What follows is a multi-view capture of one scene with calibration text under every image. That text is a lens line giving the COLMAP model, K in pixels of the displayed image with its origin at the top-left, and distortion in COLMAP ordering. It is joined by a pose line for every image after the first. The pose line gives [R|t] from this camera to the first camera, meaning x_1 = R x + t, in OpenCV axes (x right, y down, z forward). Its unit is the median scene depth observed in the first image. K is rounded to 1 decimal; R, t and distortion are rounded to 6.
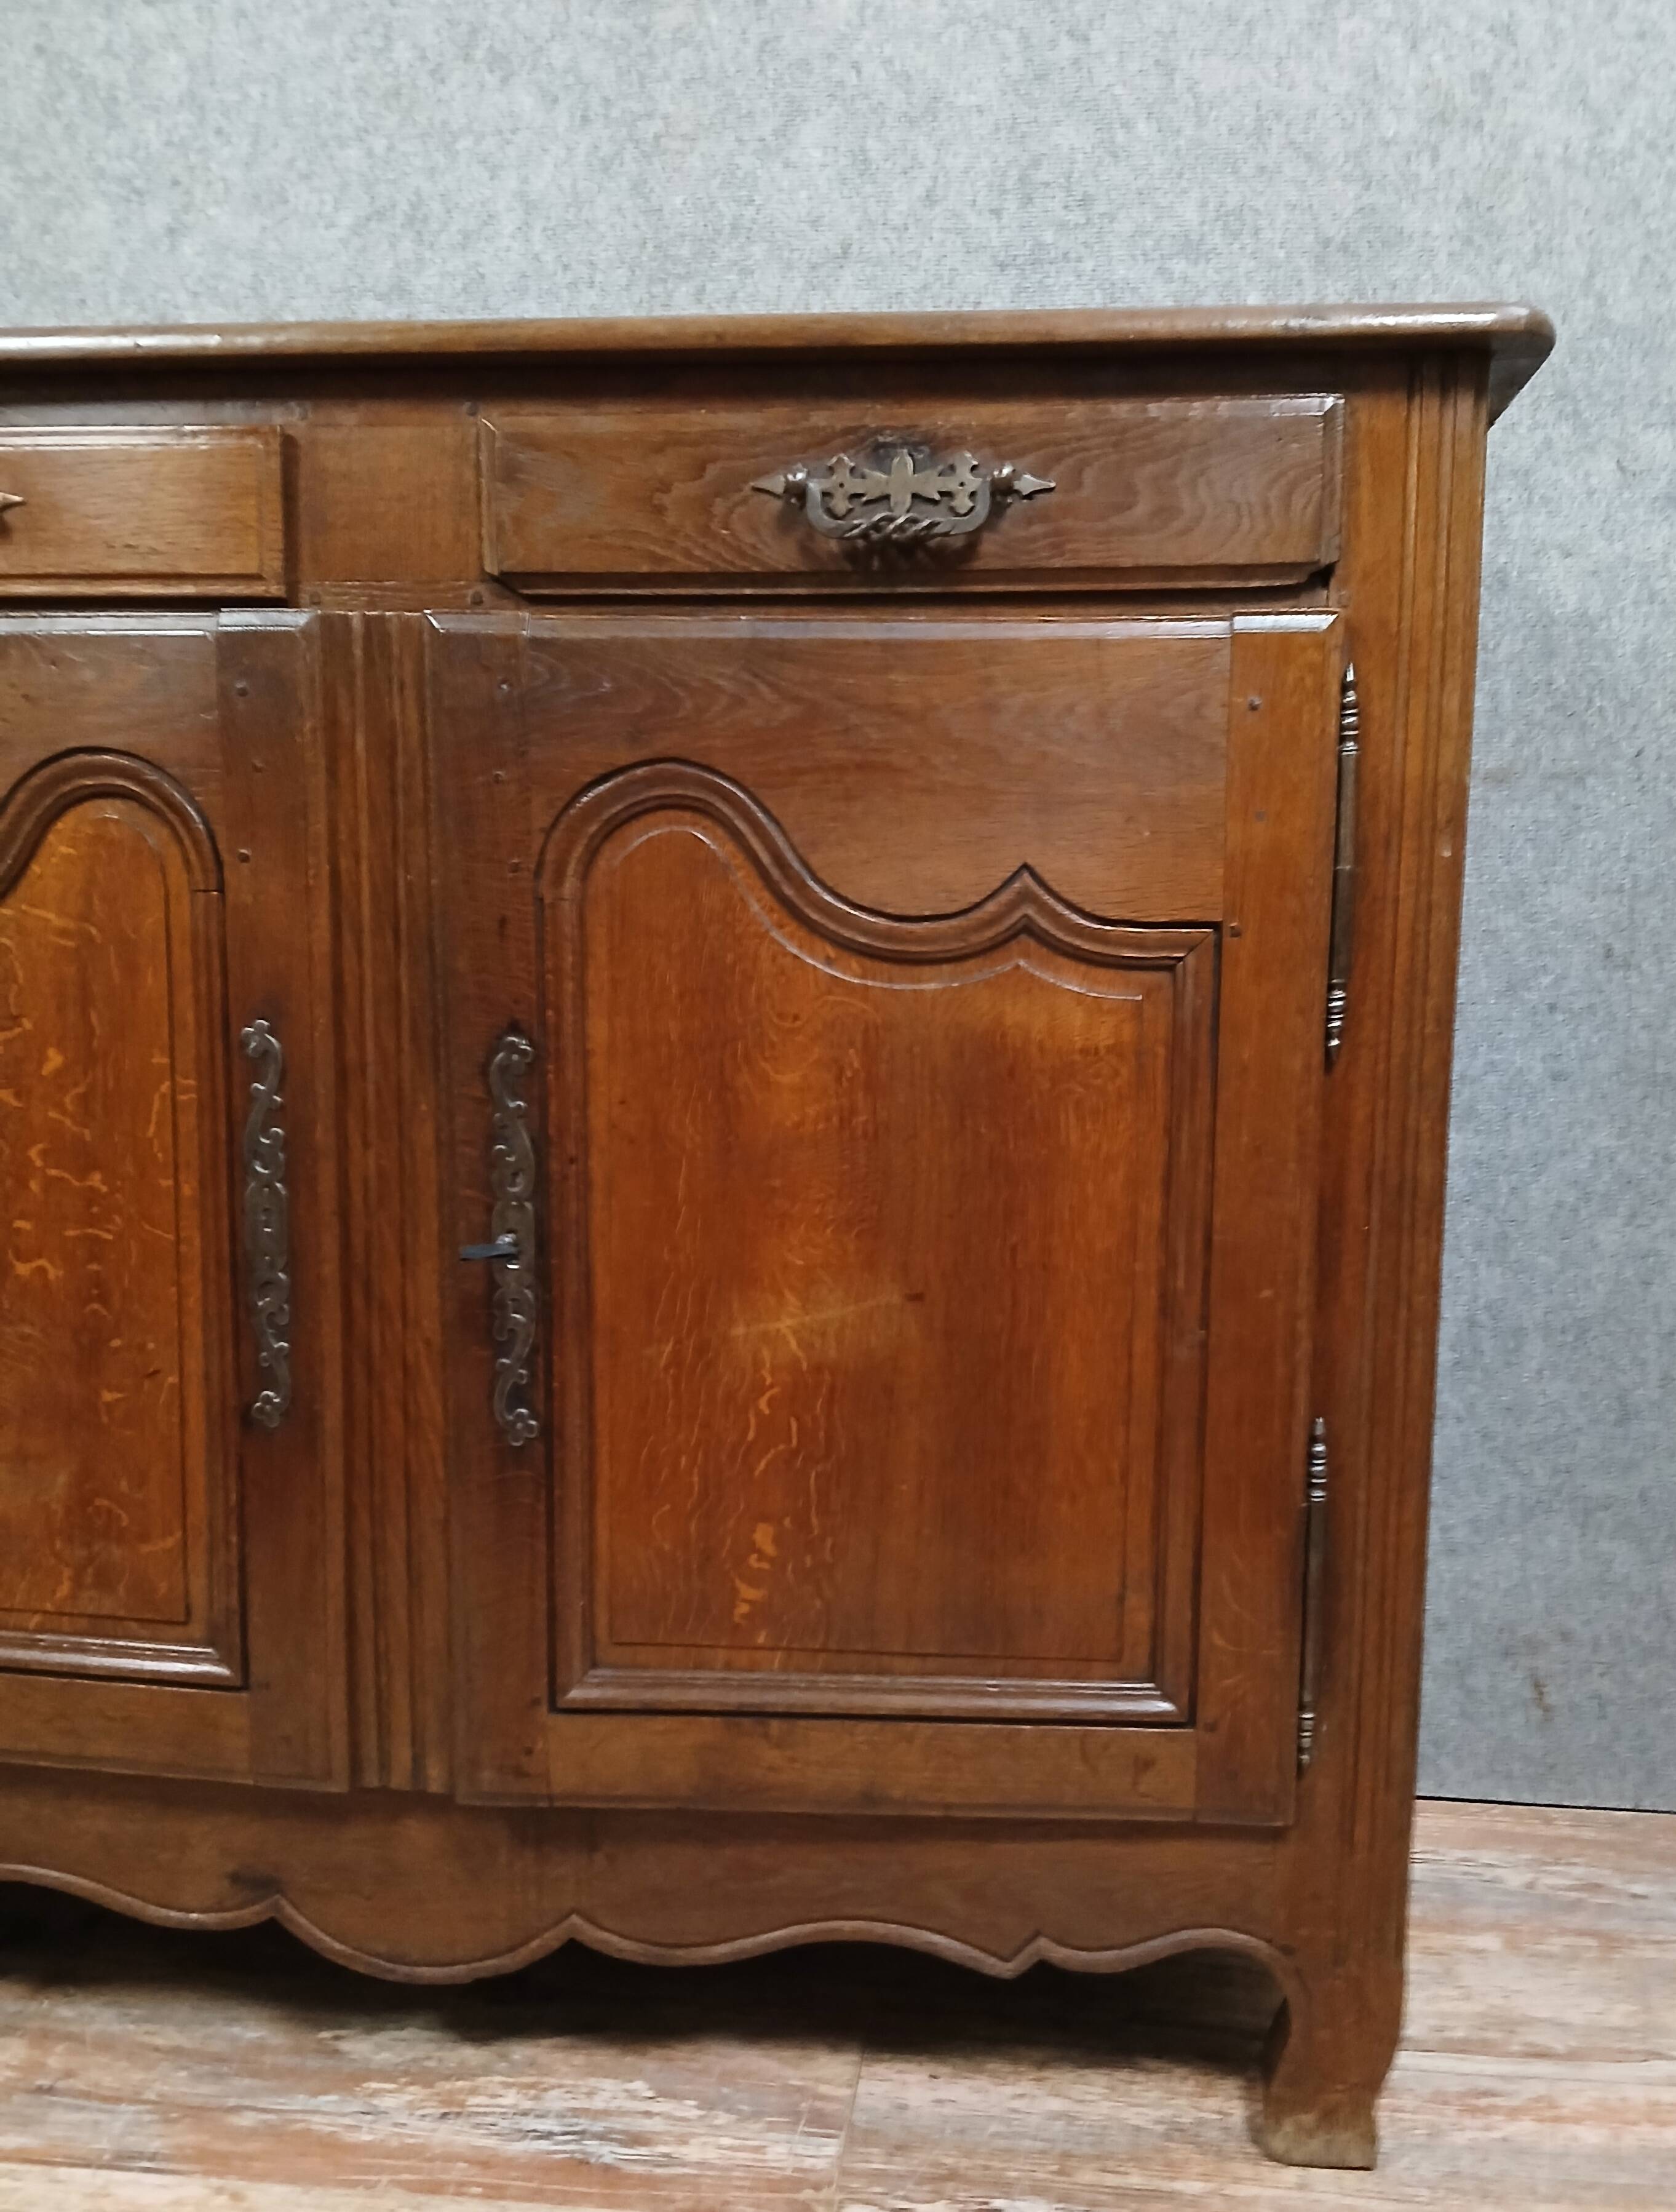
lens RADIAL K [[1992.3, 0, 922.0], [0, 1992.3, 1174.6], [0, 0, 1]] dist [-0.011444, -0.014535]
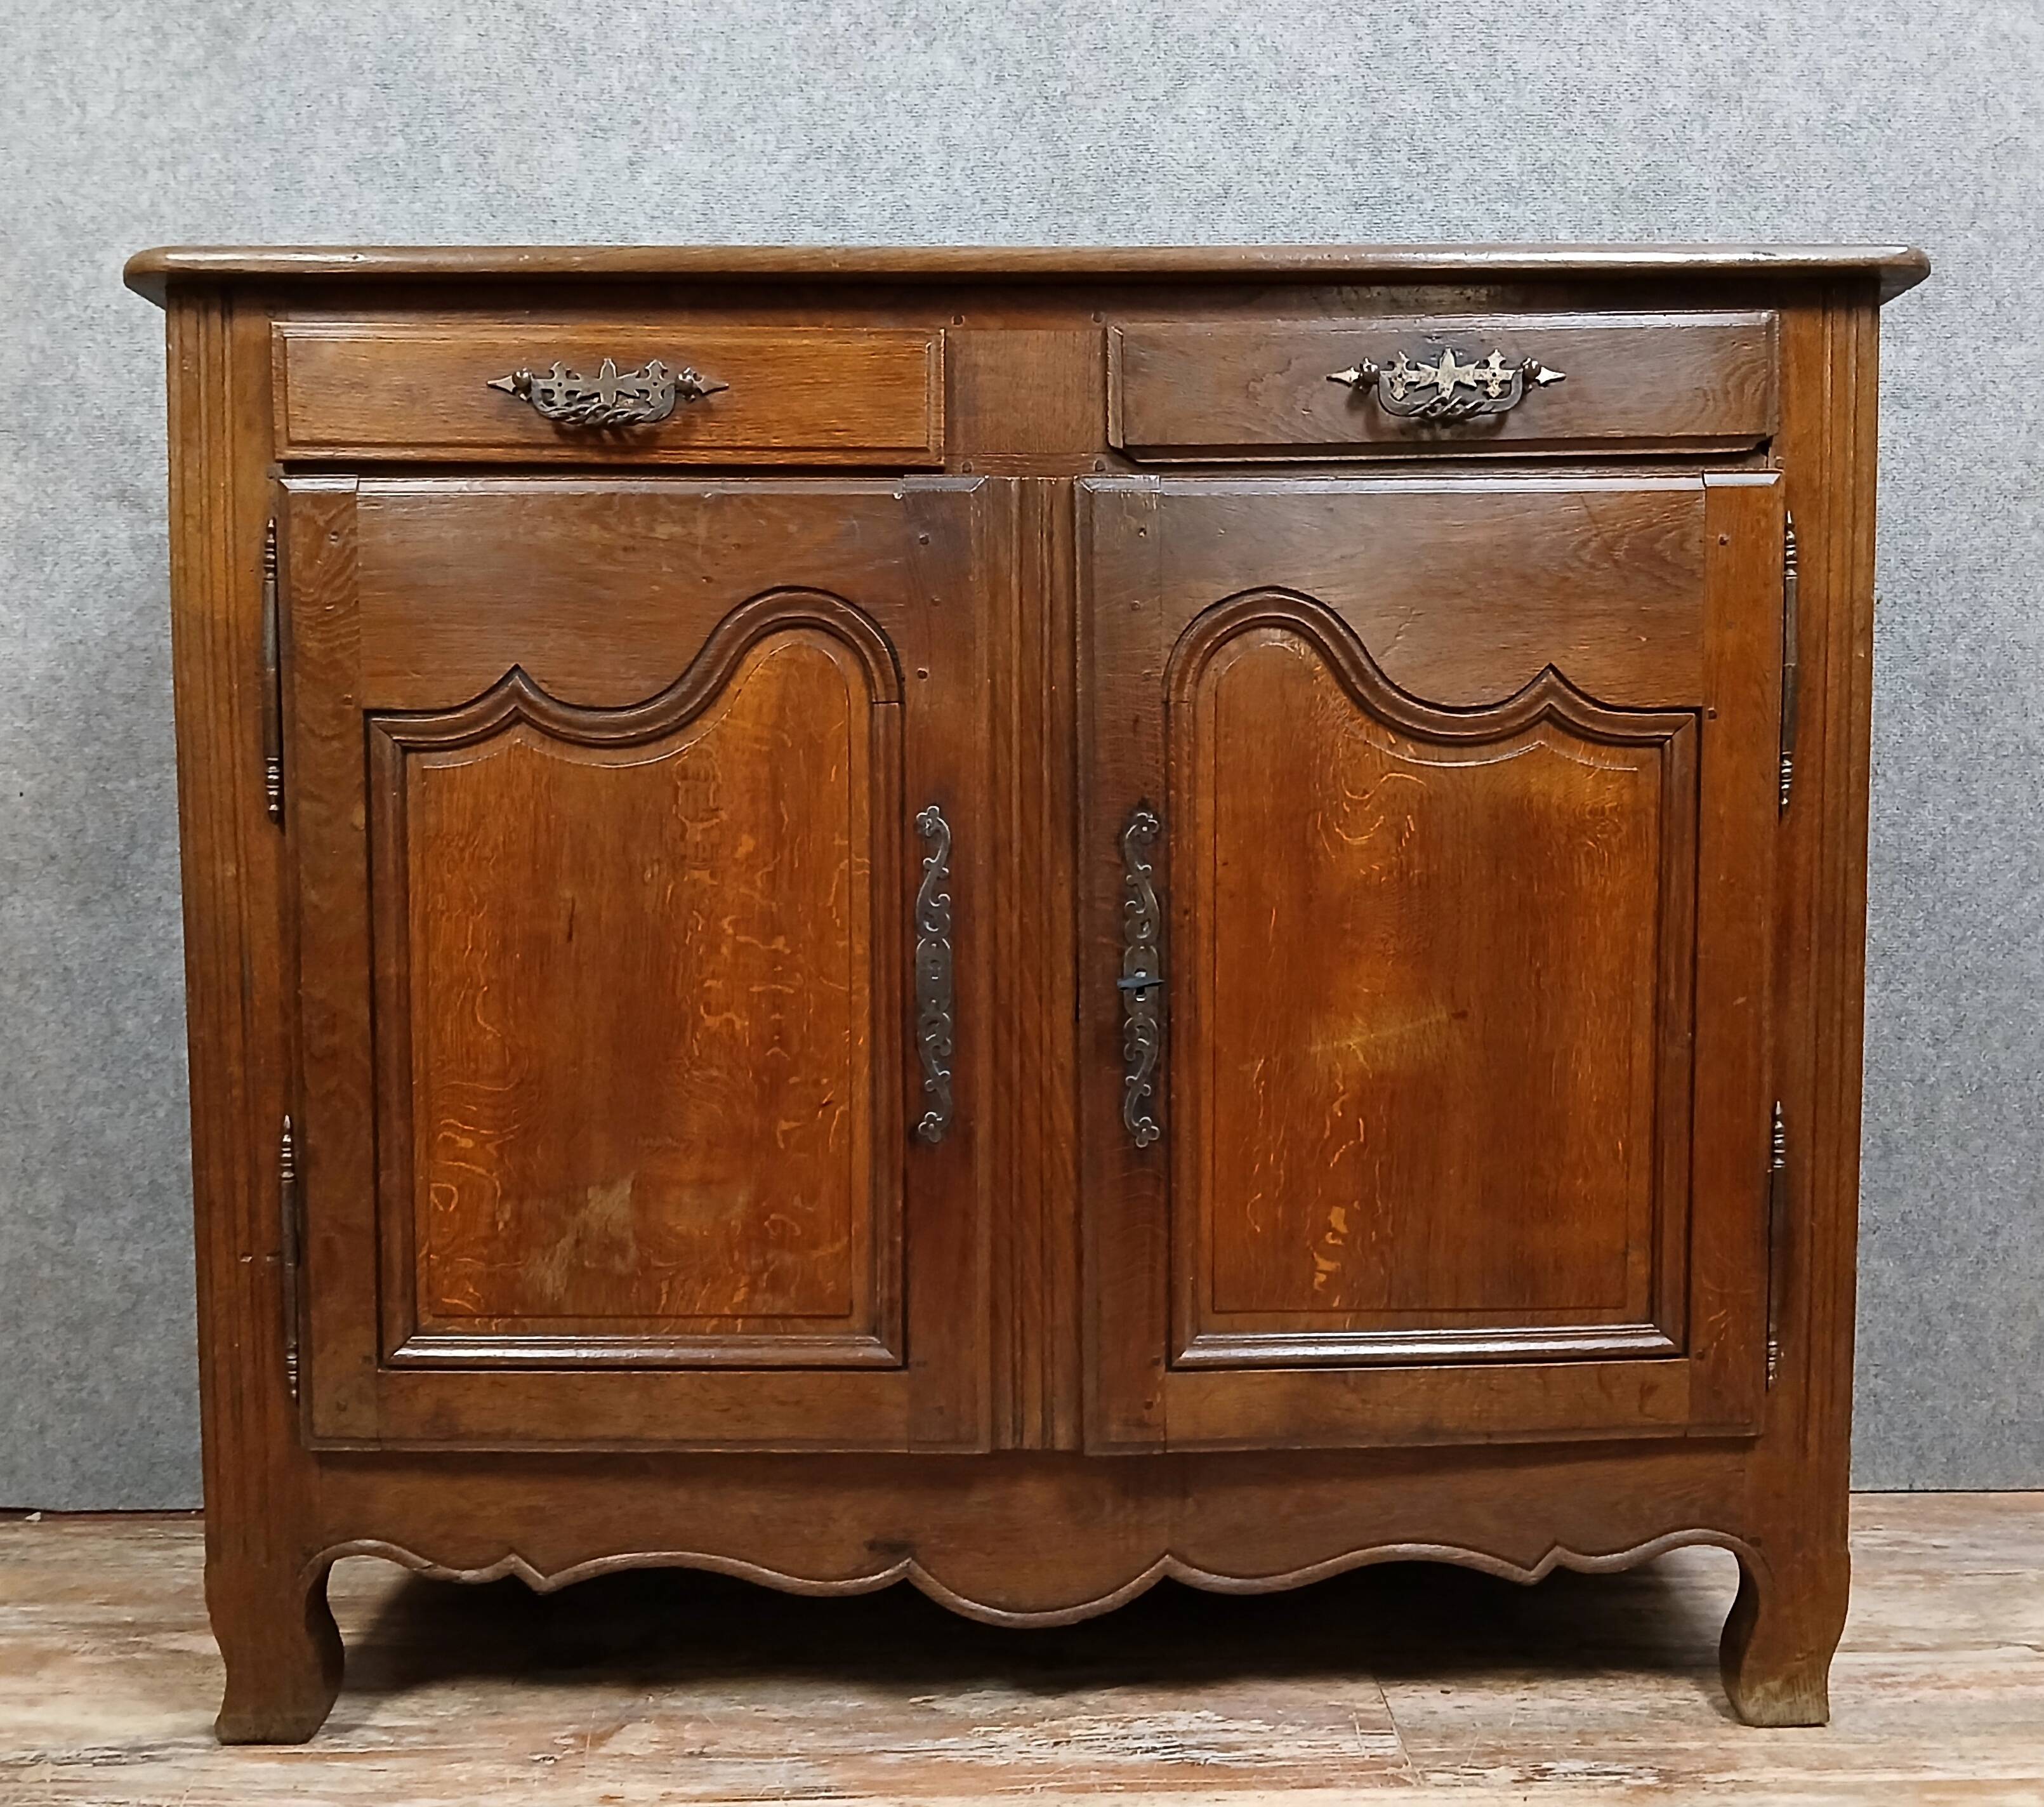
lens RADIAL K [[2066.9, 0, 1046.5], [0, 2066.9, 977.6], [0, 0, 1]] dist [-0.014827, 0.000000]
pose [[0.993233, -0.028054, 0.112696, -0.371235], [0.035300, 0.997400, -0.062821, 0.100883], [-0.110640, 0.066374, 0.991642, -0.233138]]
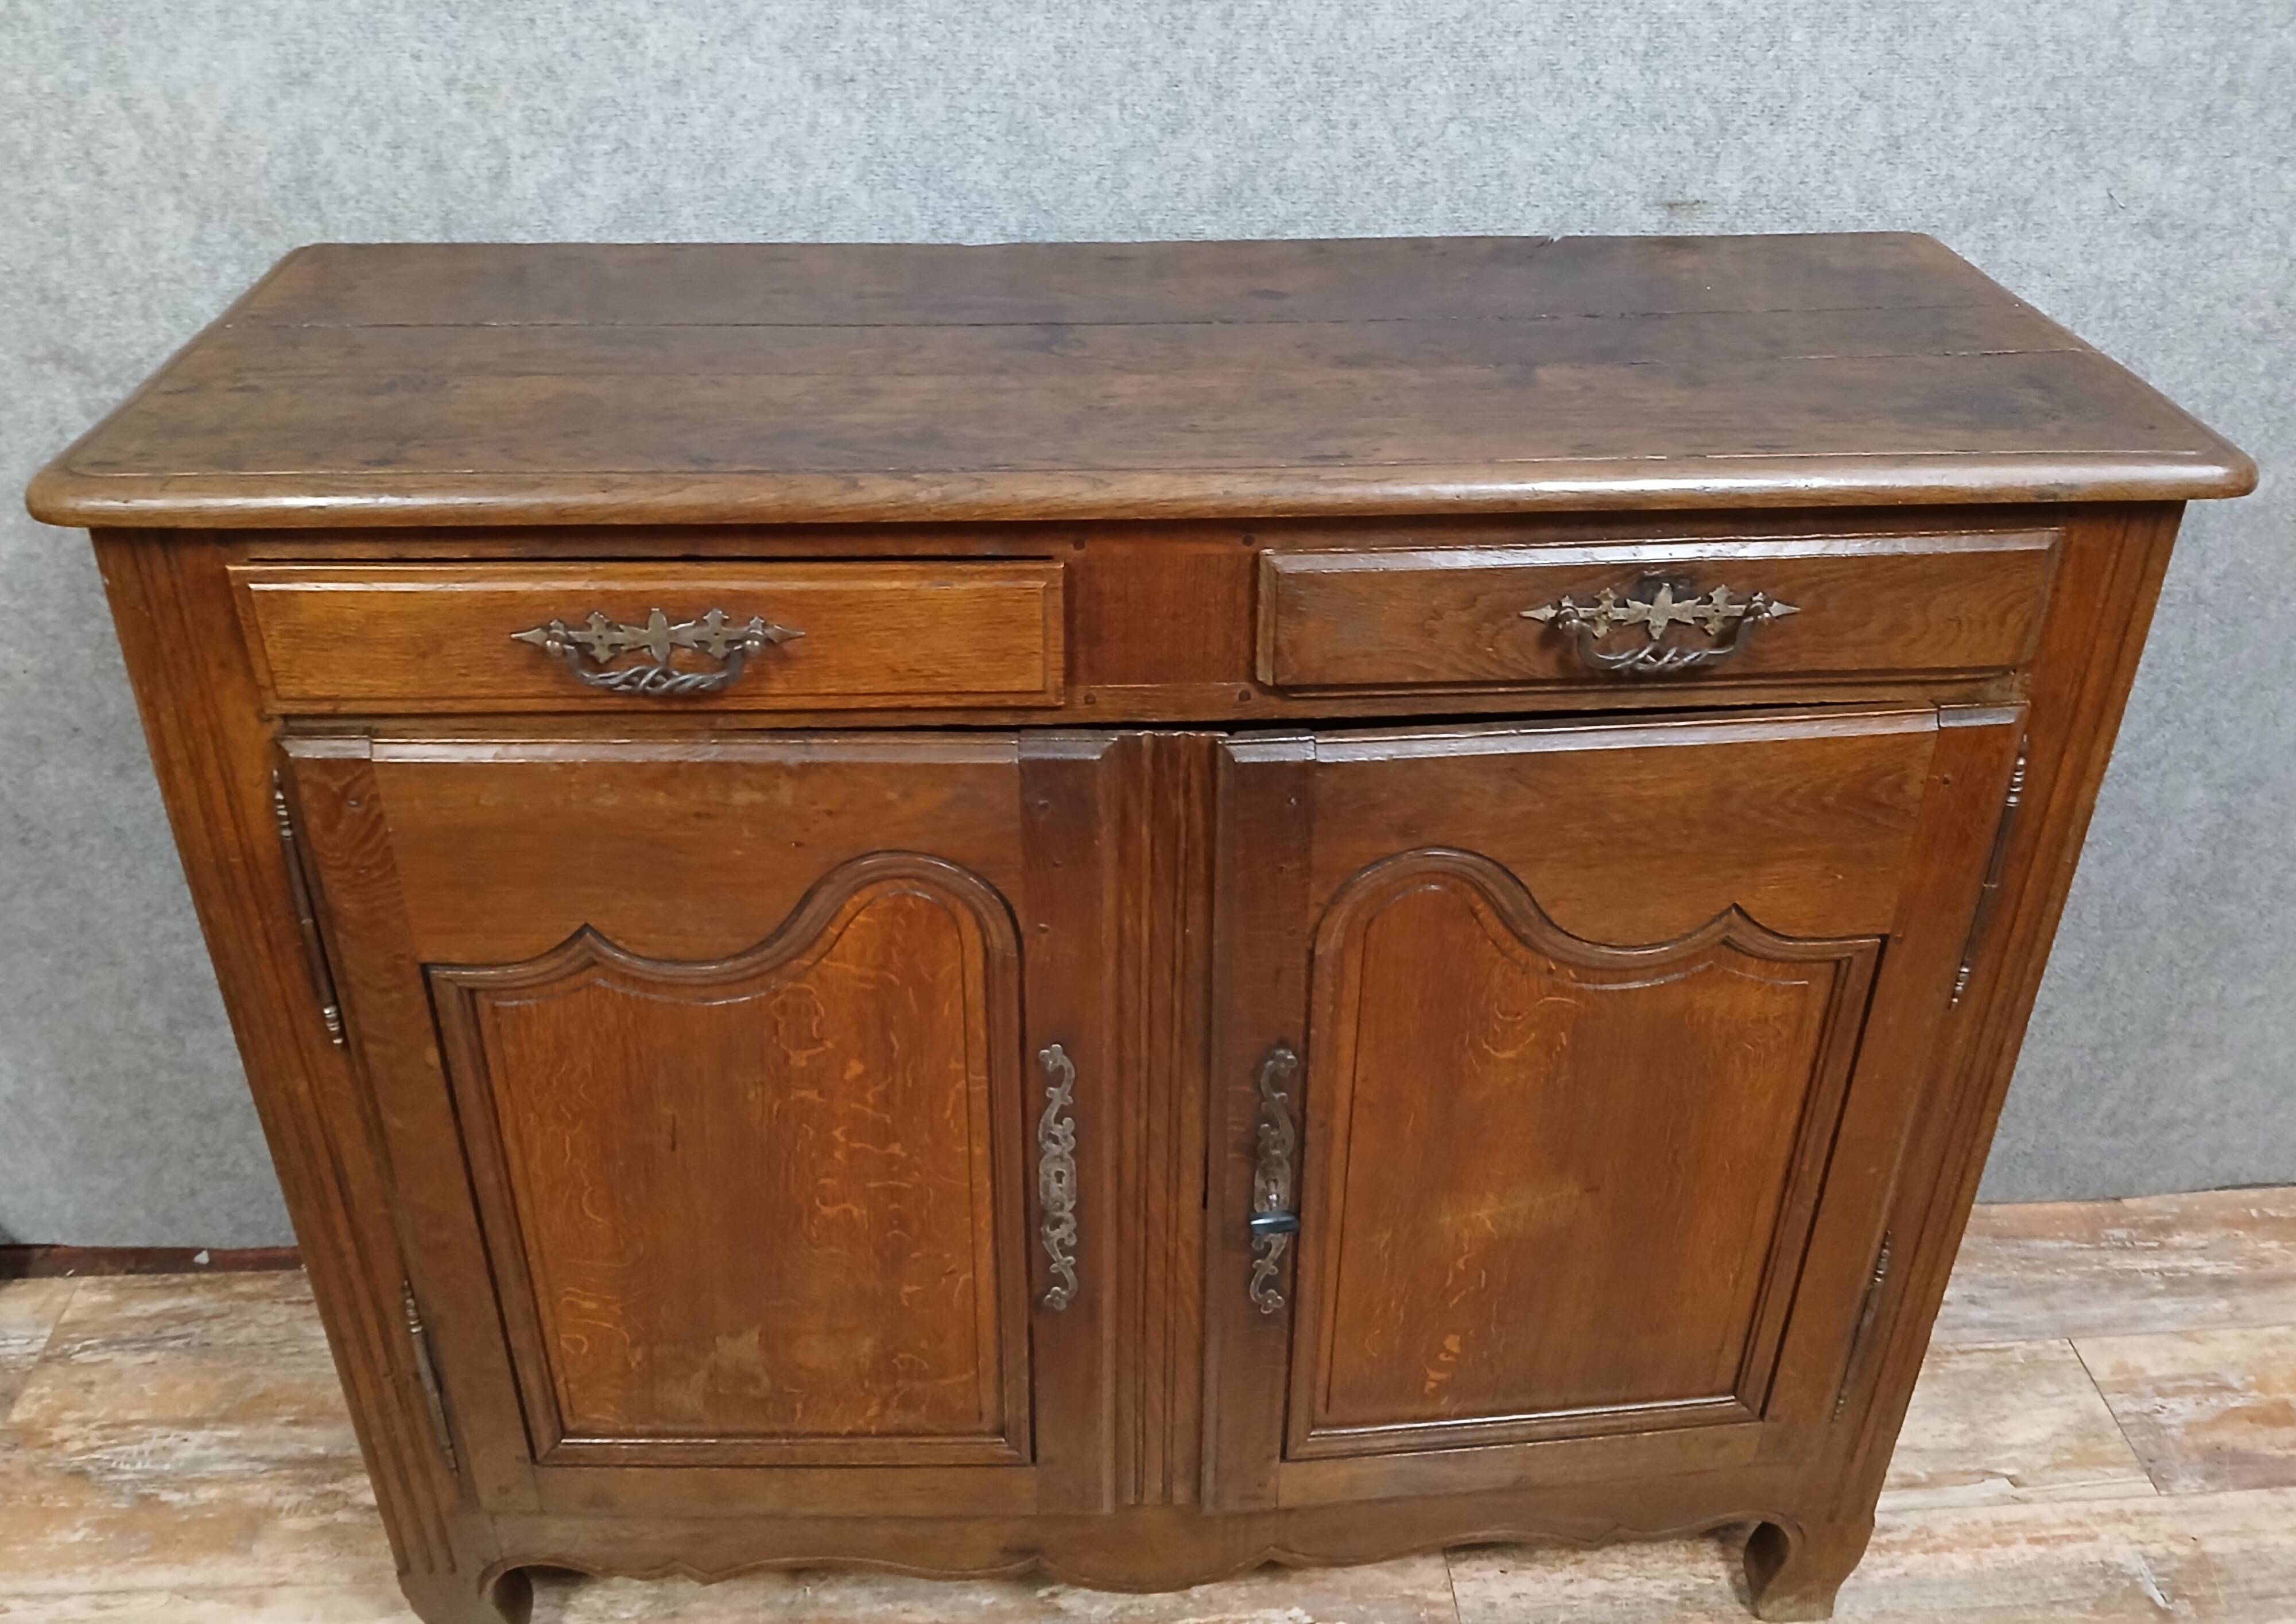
lens RADIAL K [[1921.7, 0, 1148.2], [0, 1921.7, 783.0], [0, 0, 1]] dist [0.002524, -0.046708]
pose [[0.988814, -0.083415, 0.123649, -0.366253], [0.028438, 0.919225, 0.392705, -0.588278], [-0.146419, -0.384795, 0.911314, 0.045412]]
